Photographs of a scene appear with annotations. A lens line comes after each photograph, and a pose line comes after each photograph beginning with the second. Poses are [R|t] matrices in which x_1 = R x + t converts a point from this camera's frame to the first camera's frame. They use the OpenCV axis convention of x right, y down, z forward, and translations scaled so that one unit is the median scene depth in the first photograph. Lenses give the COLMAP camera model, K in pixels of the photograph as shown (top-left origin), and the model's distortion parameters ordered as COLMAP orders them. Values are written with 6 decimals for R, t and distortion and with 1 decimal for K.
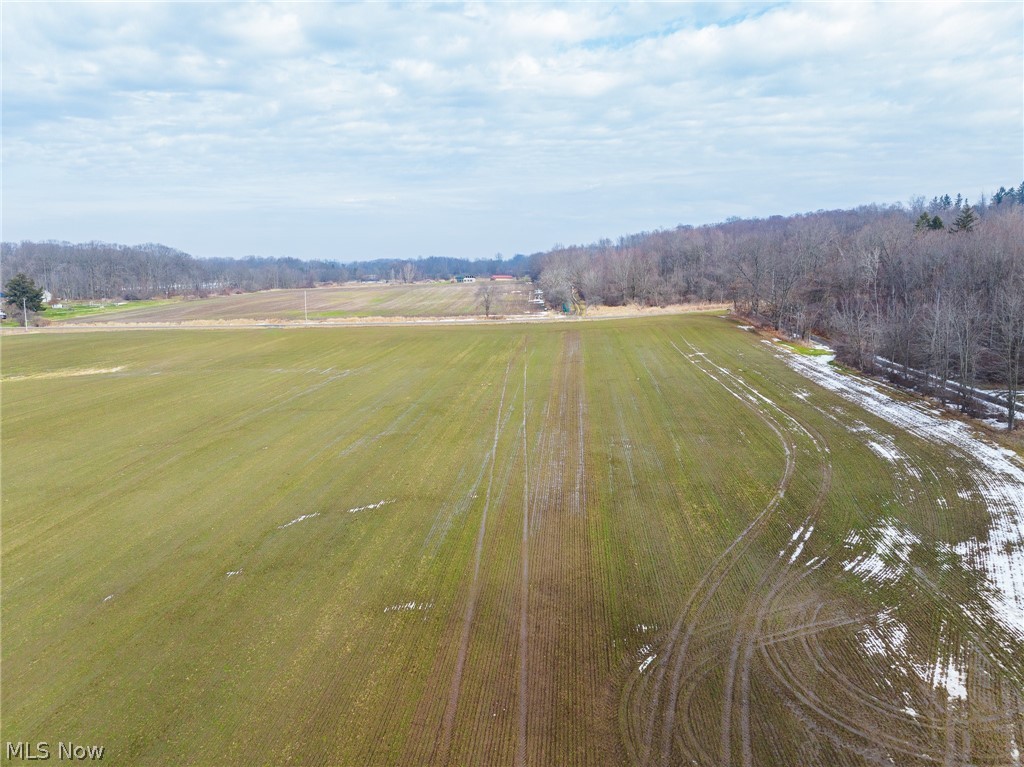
lens RADIAL K [[731.3, 0, 545.8], [0, 731.3, 385.6], [0, 0, 1]] dist [-0.042524, 0.009375]
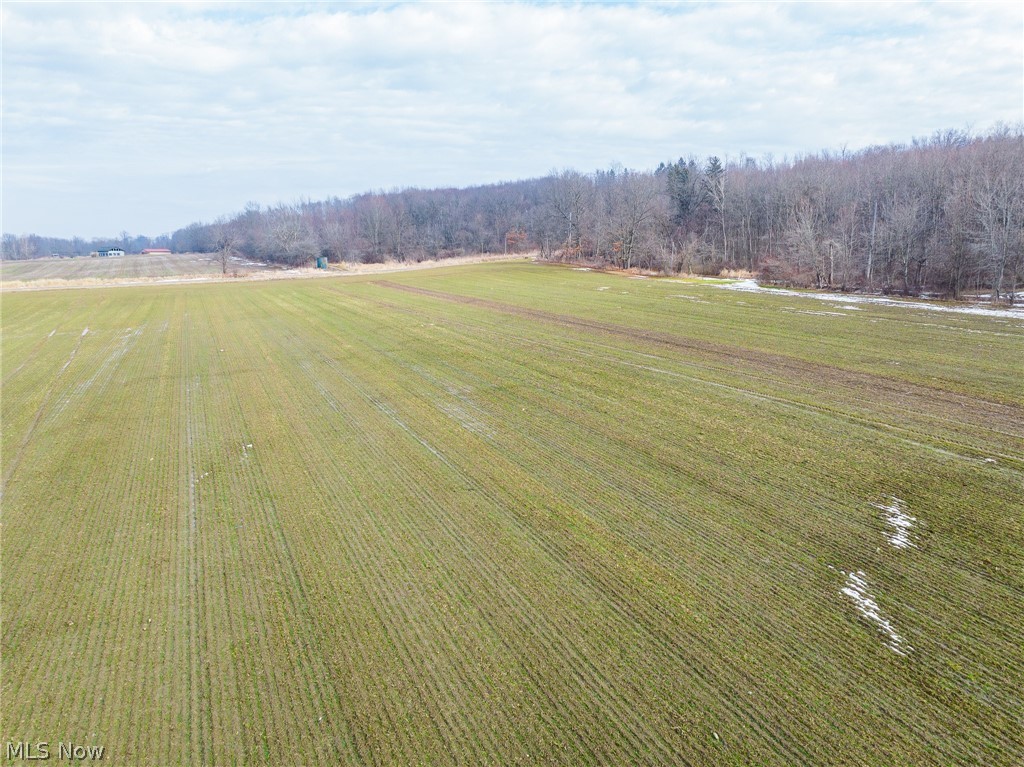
lens RADIAL K [[695.4, 0, 498.1], [0, 695.4, 333.1], [0, 0, 1]] dist [-0.072689, 0.051359]
pose [[0.876725, -0.055022, 0.477835, -0.289967], [0.085926, 0.995371, -0.043040, 0.031228], [-0.473255, 0.078793, 0.877395, 0.428297]]
